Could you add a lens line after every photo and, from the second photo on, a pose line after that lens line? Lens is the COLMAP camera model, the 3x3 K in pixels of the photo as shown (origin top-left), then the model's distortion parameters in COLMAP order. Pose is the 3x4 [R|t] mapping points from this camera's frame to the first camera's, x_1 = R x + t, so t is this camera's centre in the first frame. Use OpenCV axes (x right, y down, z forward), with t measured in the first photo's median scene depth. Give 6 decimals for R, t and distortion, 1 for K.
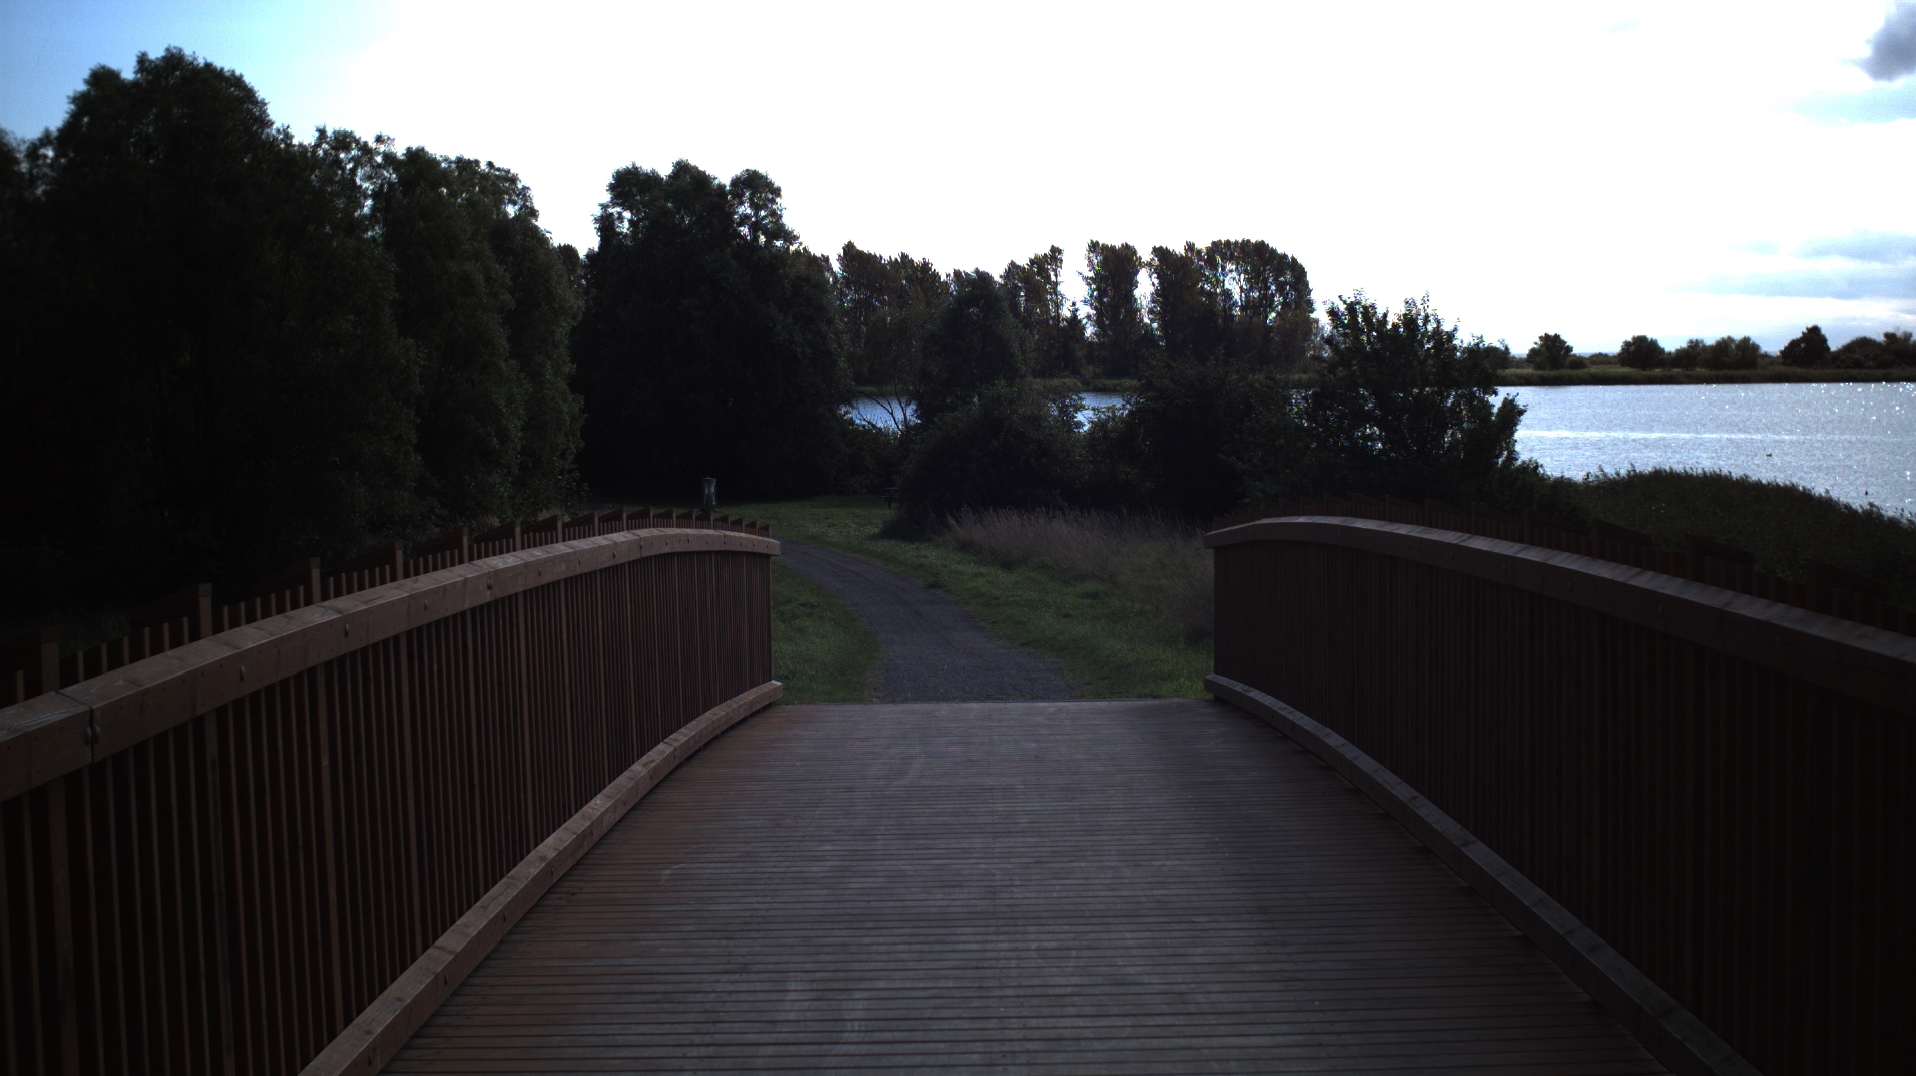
lens RADIAL K [[3382.6, 0, 958.0], [0, 3382.6, 538.0], [0, 0, 1]] dist [-0.285973, 0.047102]
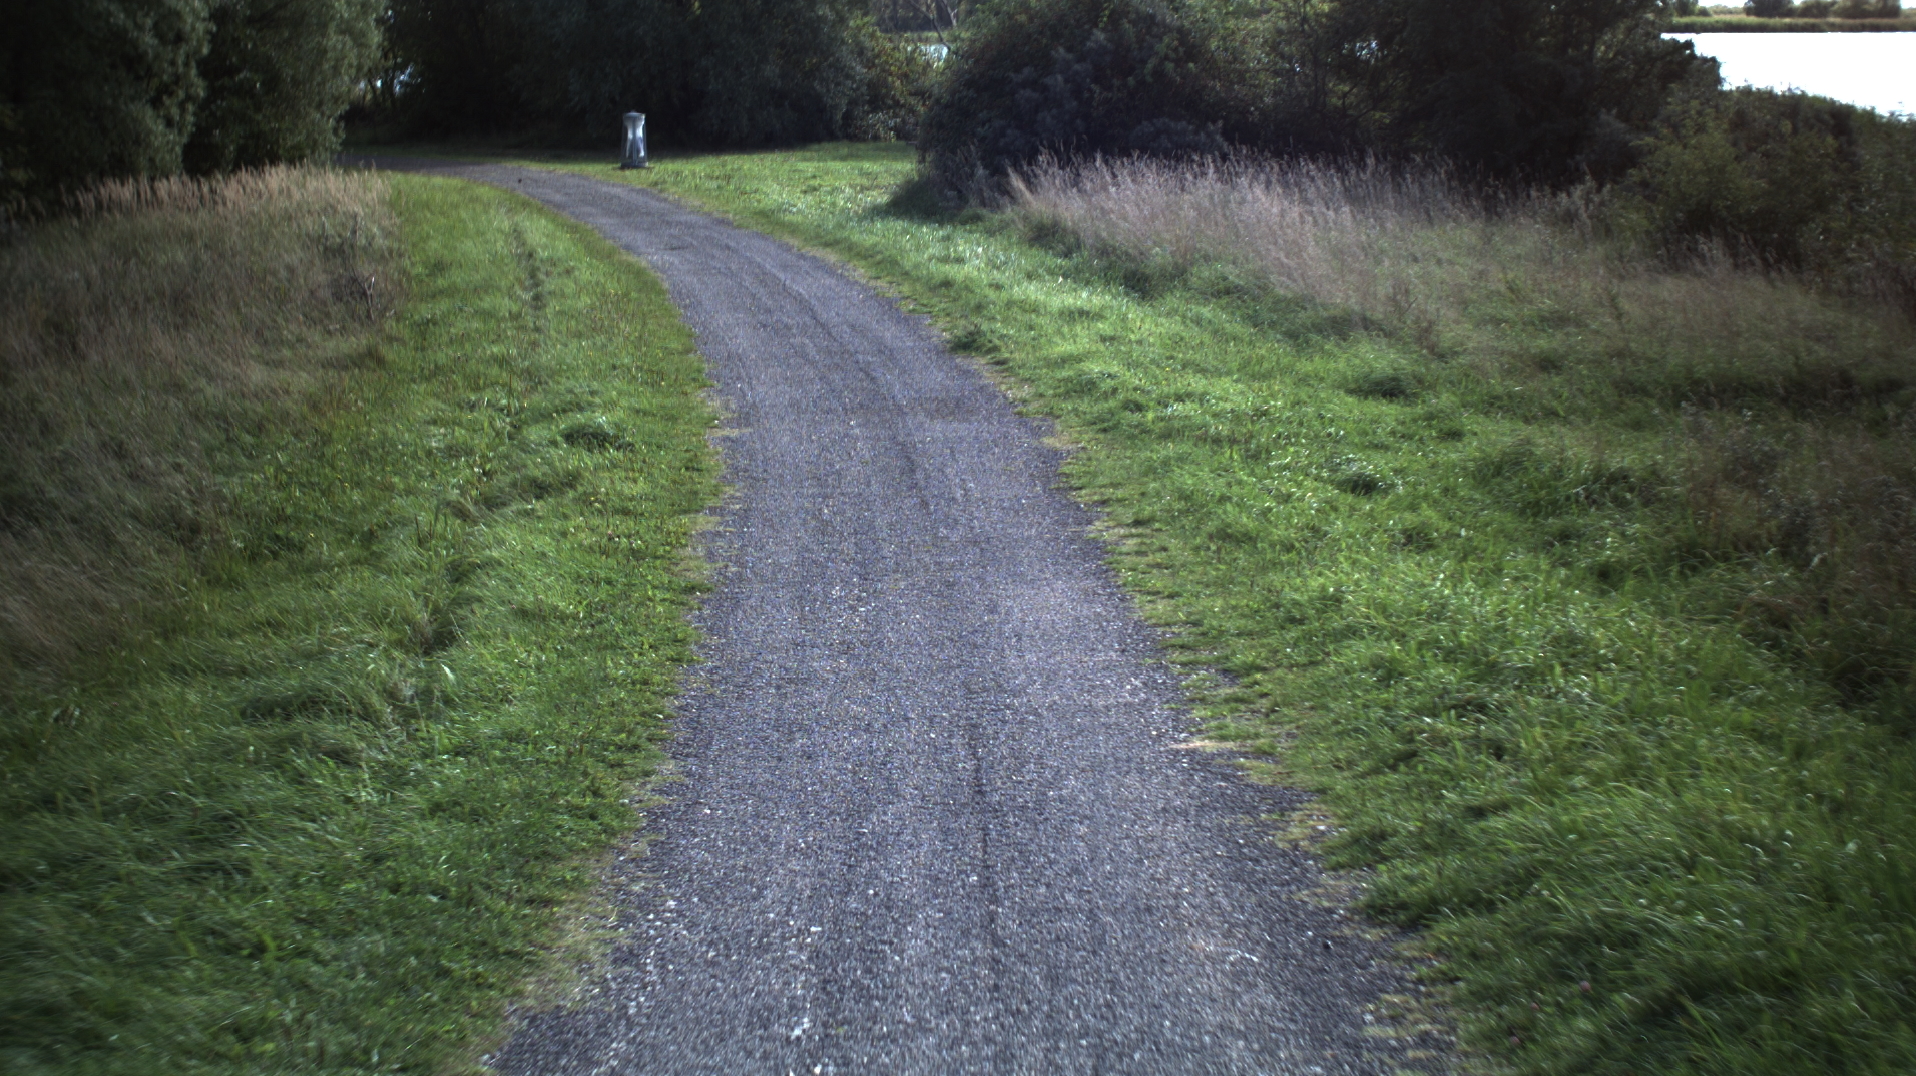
lens RADIAL K [[3382.6, 0, 958.0], [0, 3382.6, 538.0], [0, 0, 1]] dist [-0.285973, 0.047102]
pose [[0.999735, -0.001059, -0.023004, 0.000142], [0.003381, 0.994865, 0.101153, -0.000530], [0.022779, -0.101204, 0.994605, 0.083142]]
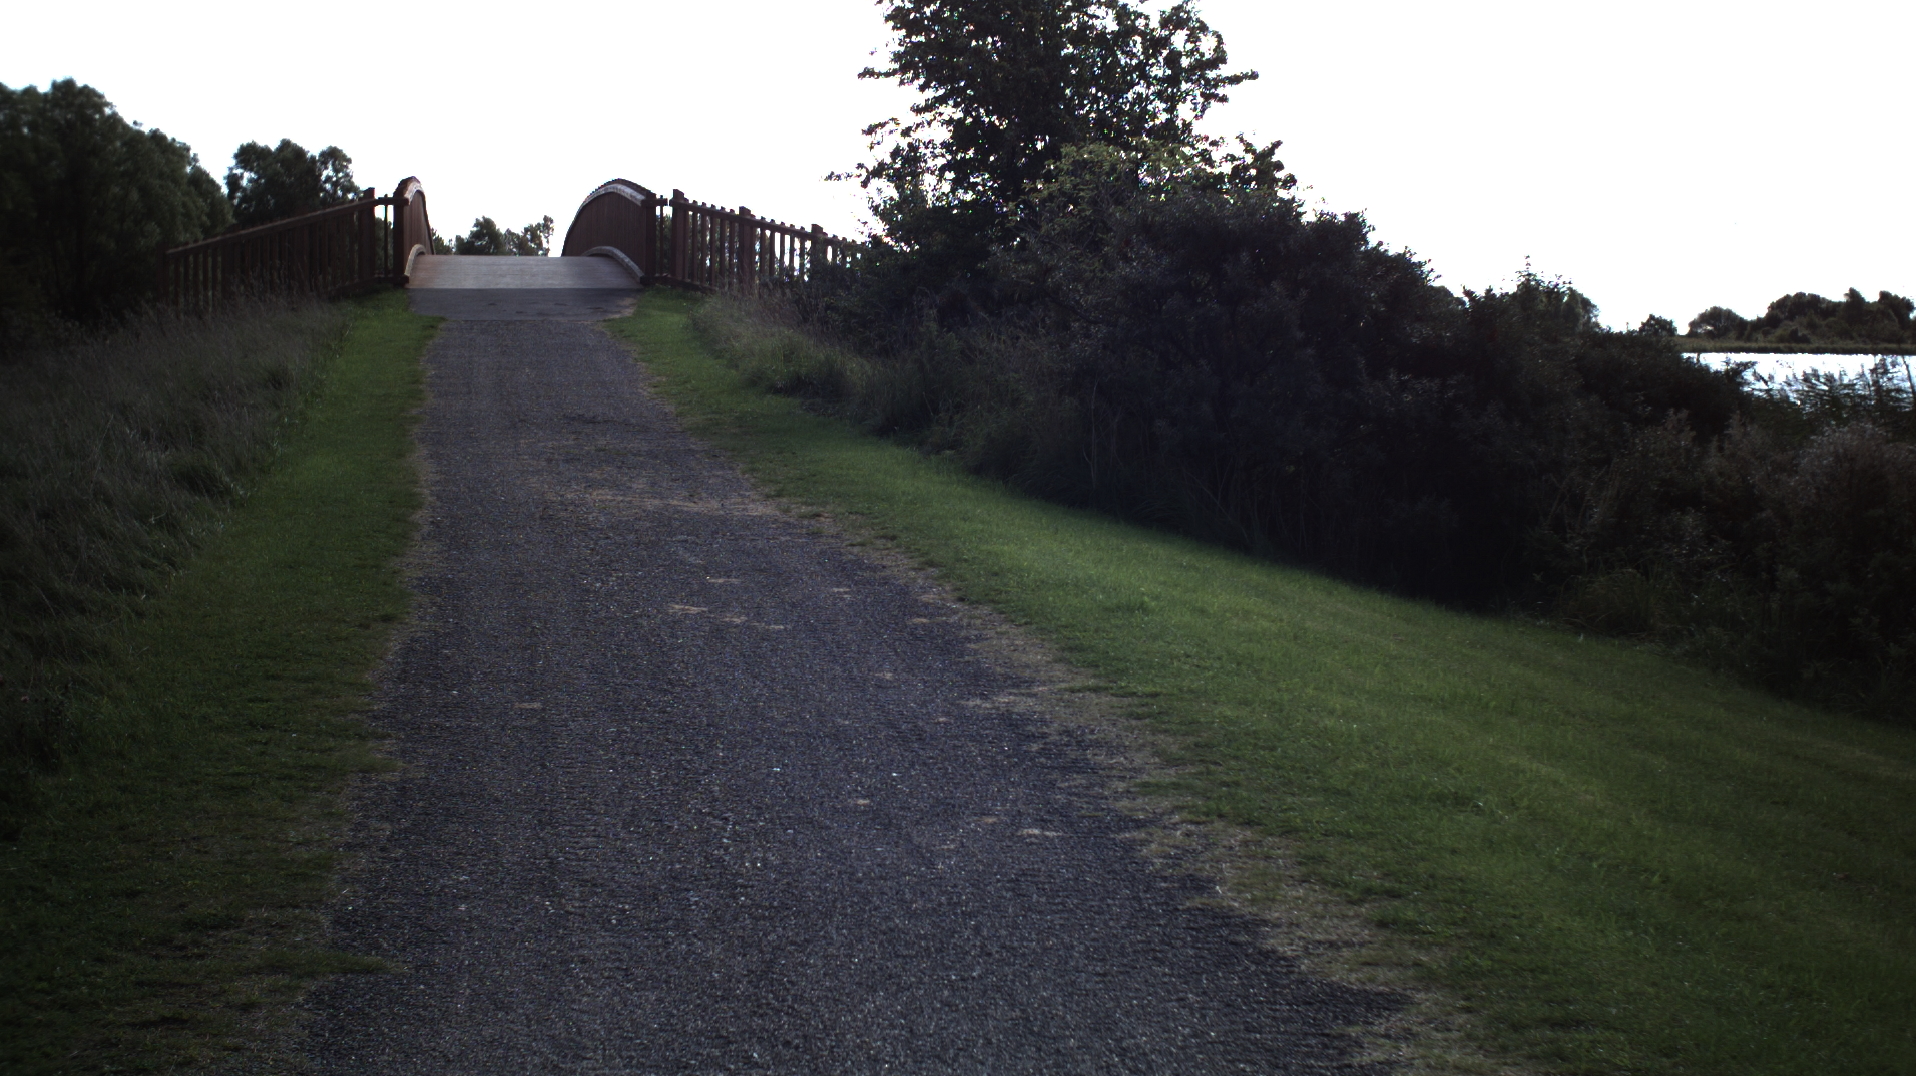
lens RADIAL K [[3382.6, 0, 958.0], [0, 3382.6, 538.0], [0, 0, 1]] dist [-0.285973, 0.047102]
pose [[0.988618, 0.013972, 0.149796, -0.001793], [-0.014877, 0.999877, 0.004920, 0.013050], [-0.149709, -0.007092, 0.988705, -0.124303]]
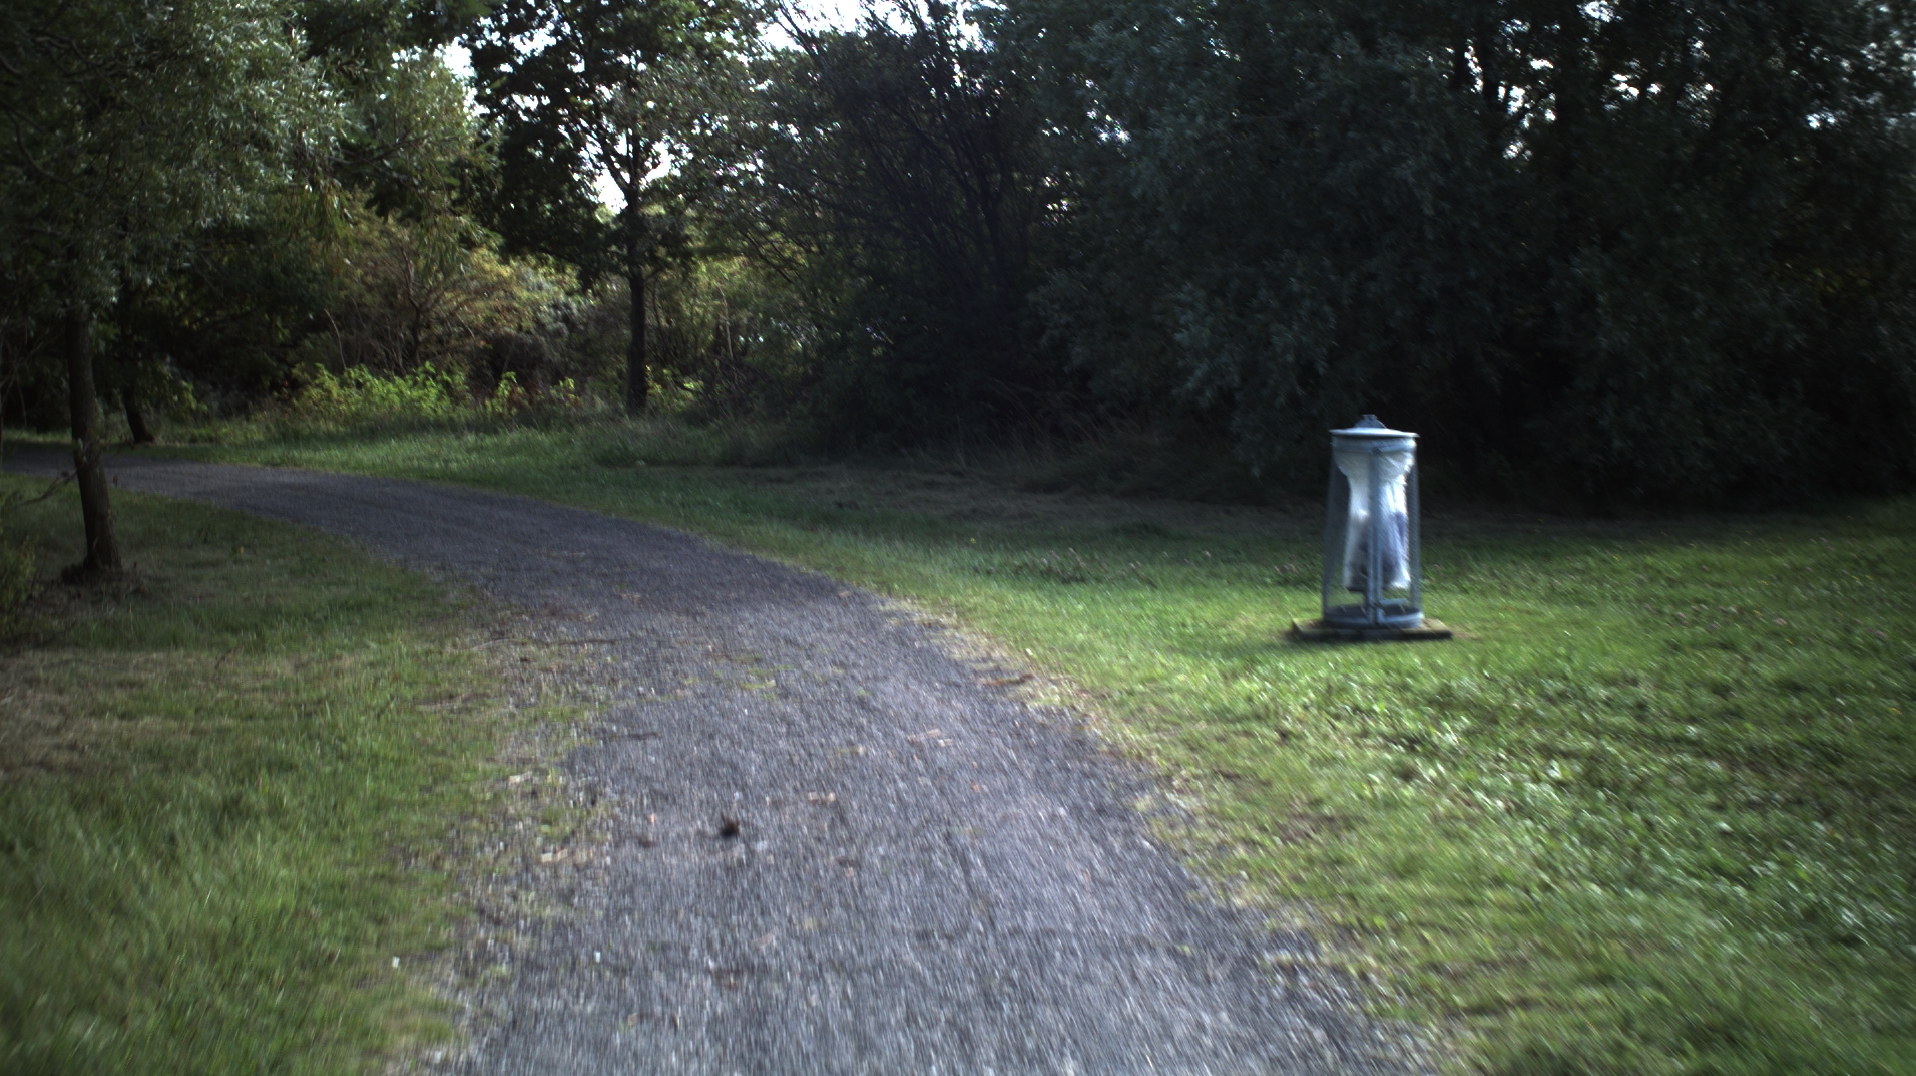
lens RADIAL K [[3382.6, 0, 958.0], [0, 3382.6, 538.0], [0, 0, 1]] dist [-0.285973, 0.047102]
pose [[0.972462, 0.014324, -0.232620, -0.012221], [-0.008946, 0.999668, 0.024155, -0.003605], [0.232889, -0.021409, 0.972268, 0.185466]]
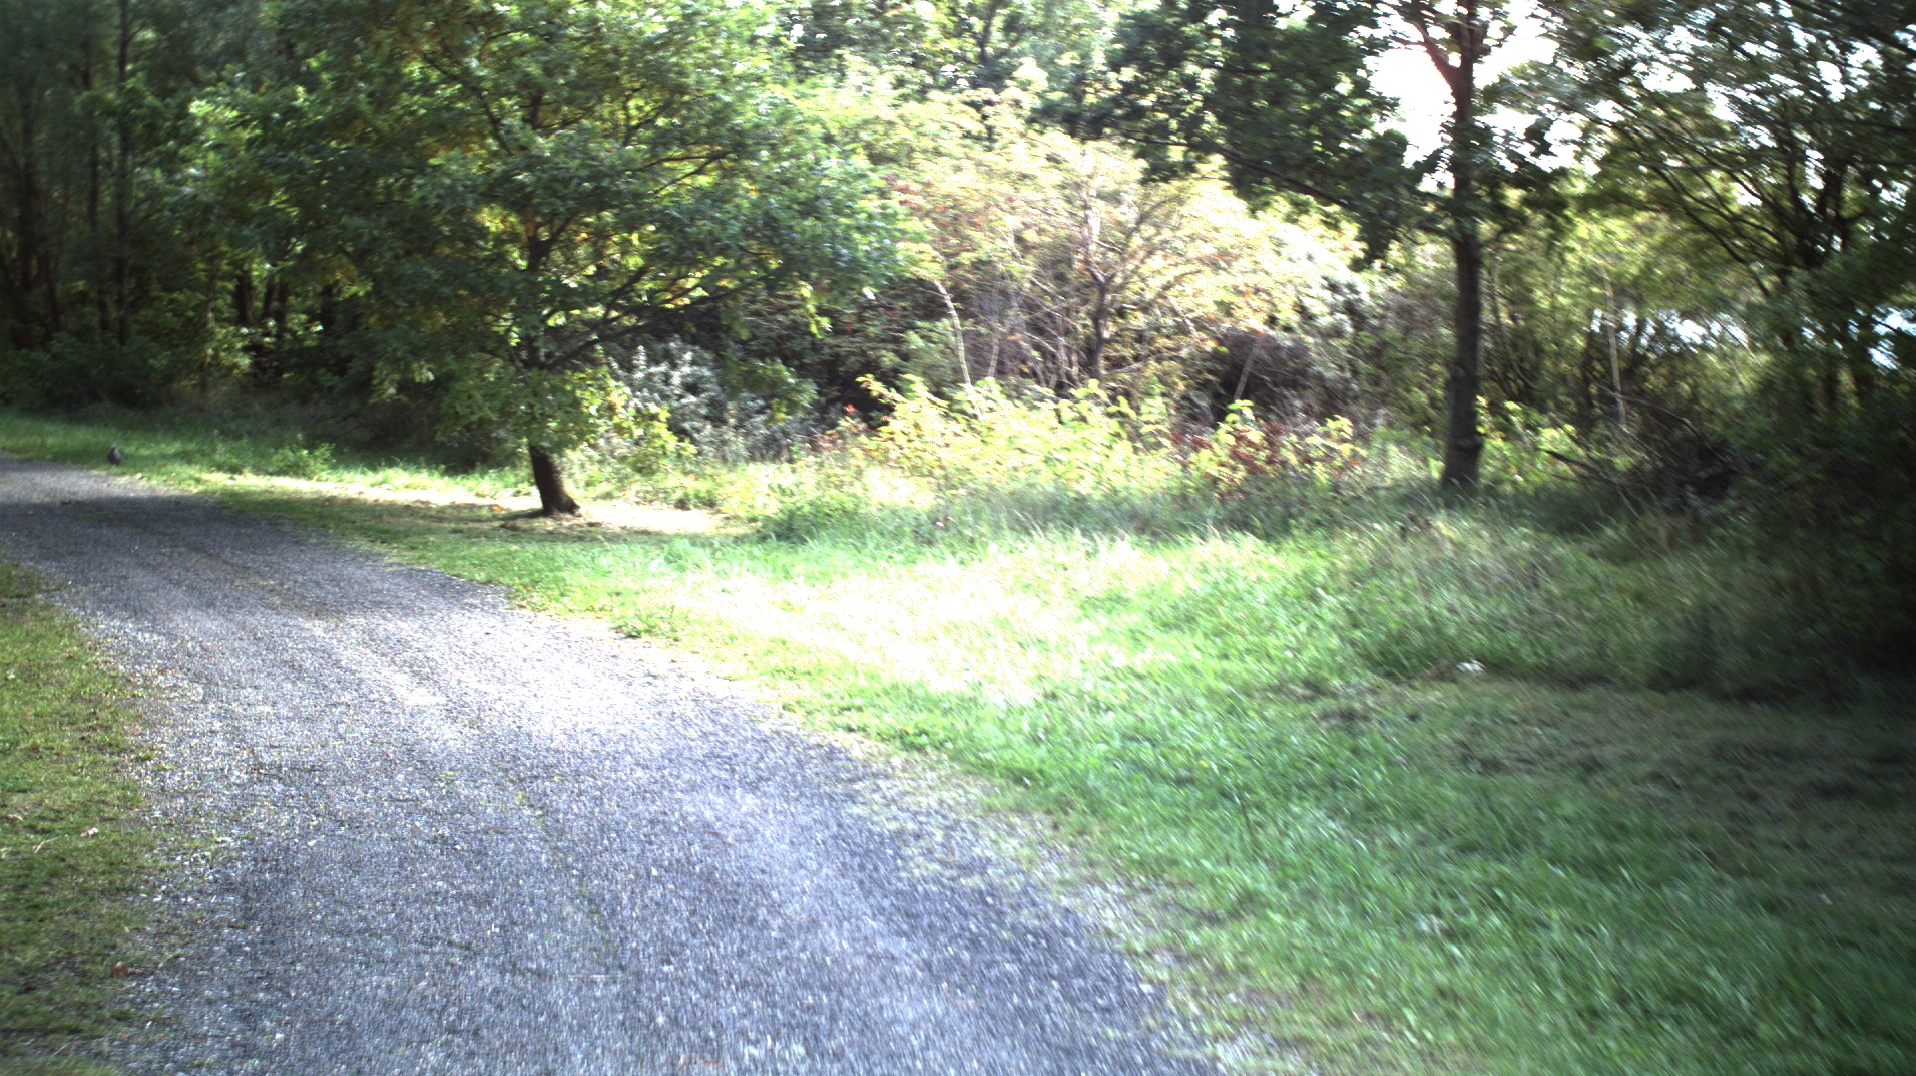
lens RADIAL K [[3382.6, 0, 958.0], [0, 3382.6, 538.0], [0, 0, 1]] dist [-0.285973, 0.047102]
pose [[0.888557, 0.052347, -0.455771, -0.025958], [-0.039809, 0.998519, 0.037073, -0.005541], [0.457037, -0.014798, 0.889325, 0.224892]]
